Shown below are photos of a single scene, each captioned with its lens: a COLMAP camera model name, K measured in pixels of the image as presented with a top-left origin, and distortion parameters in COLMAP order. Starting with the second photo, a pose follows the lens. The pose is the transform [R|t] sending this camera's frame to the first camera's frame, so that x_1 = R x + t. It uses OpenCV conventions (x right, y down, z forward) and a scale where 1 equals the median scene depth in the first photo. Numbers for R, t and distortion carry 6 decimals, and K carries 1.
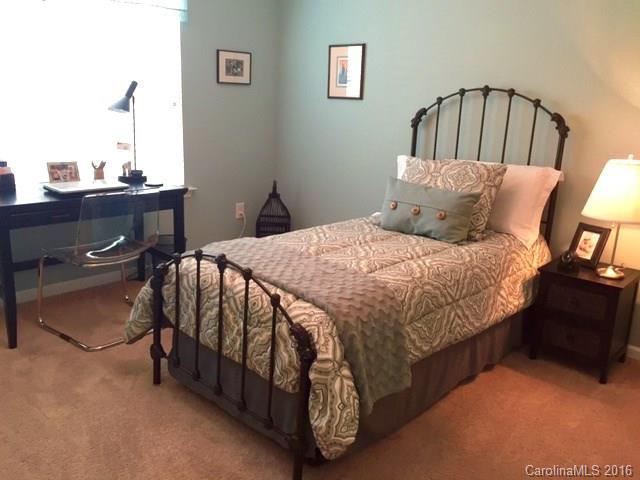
lens RADIAL K [[548.2, 0, 317.6], [0, 548.2, 239.2], [0, 0, 1]] dist [0.050774, -0.051524]
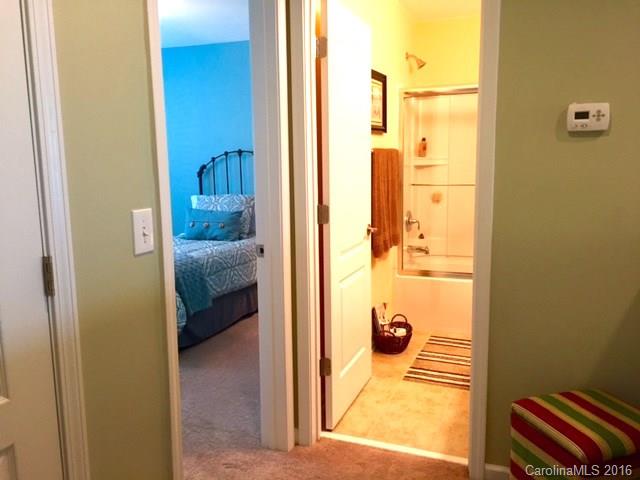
lens RADIAL K [[548.2, 0, 320.1], [0, 548.2, 241.6], [0, 0, 1]] dist [0.050774, -0.051524]
pose [[0.928142, -0.102187, 0.357925, -0.099806], [0.138705, 0.987272, -0.077813, 0.175066], [-0.345418, 0.121867, 0.930502, -0.651215]]
